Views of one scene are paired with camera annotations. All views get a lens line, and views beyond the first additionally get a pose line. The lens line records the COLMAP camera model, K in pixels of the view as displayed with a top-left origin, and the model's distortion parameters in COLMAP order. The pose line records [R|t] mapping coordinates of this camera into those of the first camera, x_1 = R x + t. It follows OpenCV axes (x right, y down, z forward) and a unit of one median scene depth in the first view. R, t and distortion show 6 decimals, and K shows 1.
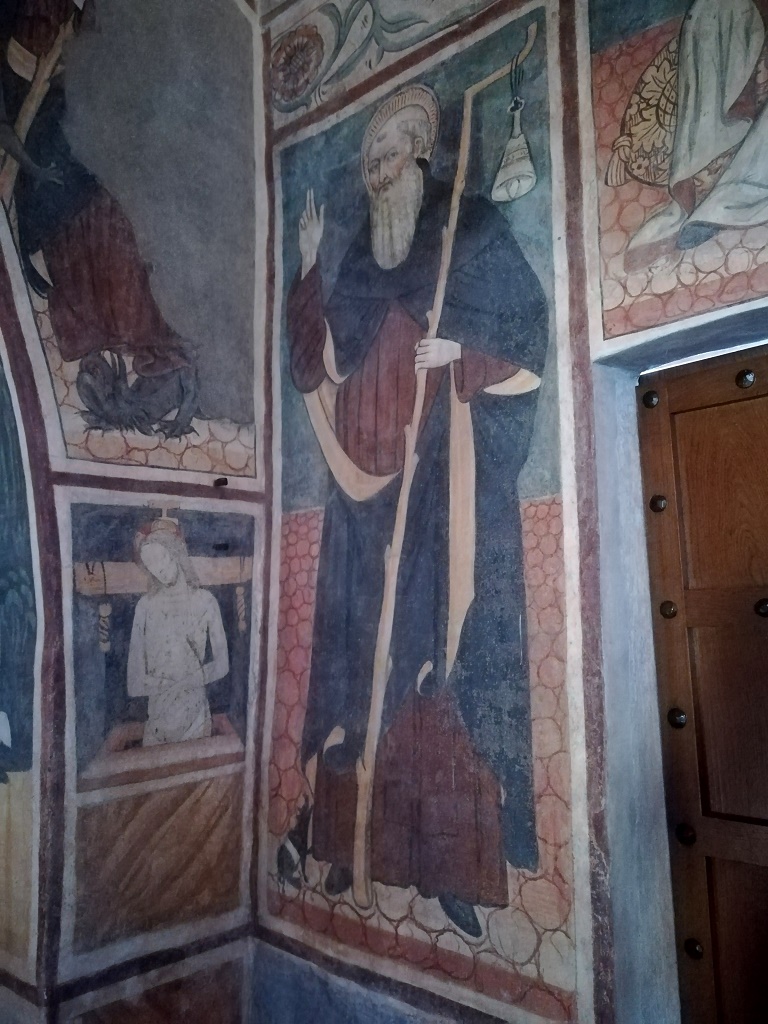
lens RADIAL K [[797.1, 0, 382.8], [0, 797.1, 512.2], [0, 0, 1]] dist [0.068616, -0.102834]
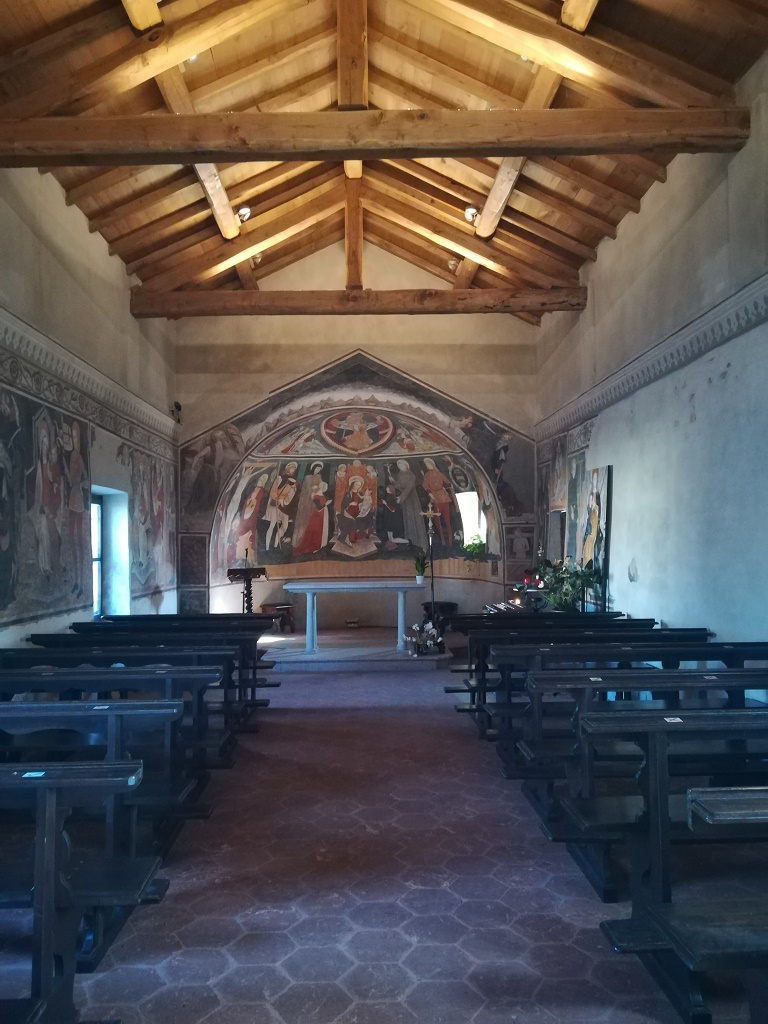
lens RADIAL K [[797.1, 0, 391.2], [0, 797.1, 516.9], [0, 0, 1]] dist [0.068616, -0.102834]
pose [[0.701563, 0.003664, -0.712598, 4.305749], [0.070262, 0.994758, 0.074289, -0.752113], [0.709135, -0.102187, 0.697628, -5.130693]]
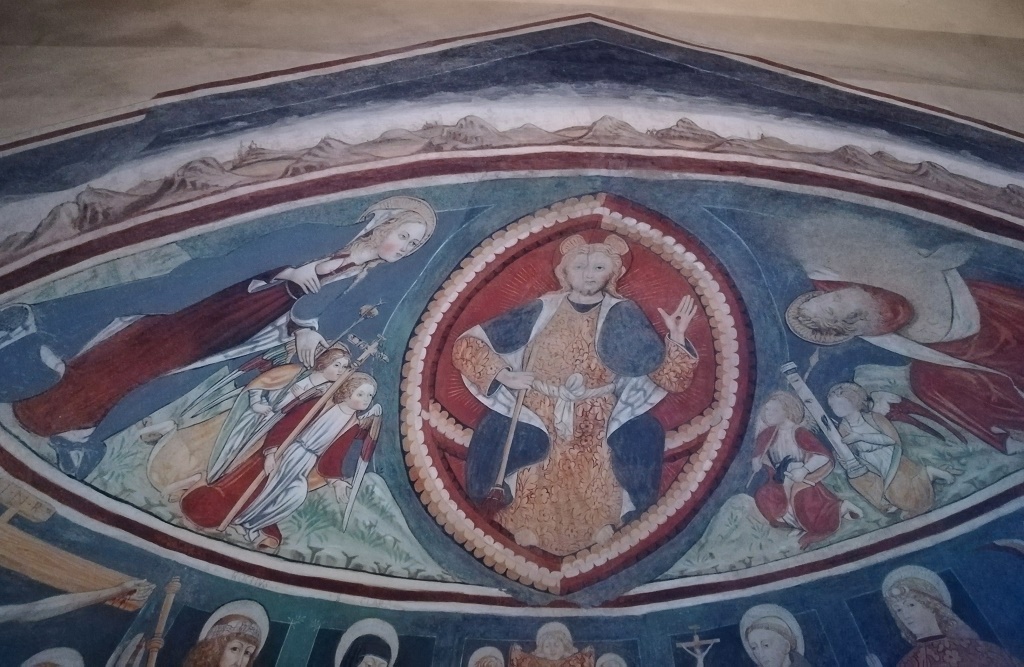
lens RADIAL K [[794.2, 0, 507.0], [0, 794.2, 276.5], [0, 0, 1]] dist [0.043829, -0.066419]
pose [[0.738968, -0.489315, -0.463138, -0.938678], [0.111078, 0.766488, -0.632580, -0.191874], [0.664521, 0.416012, 0.620763, -0.875207]]
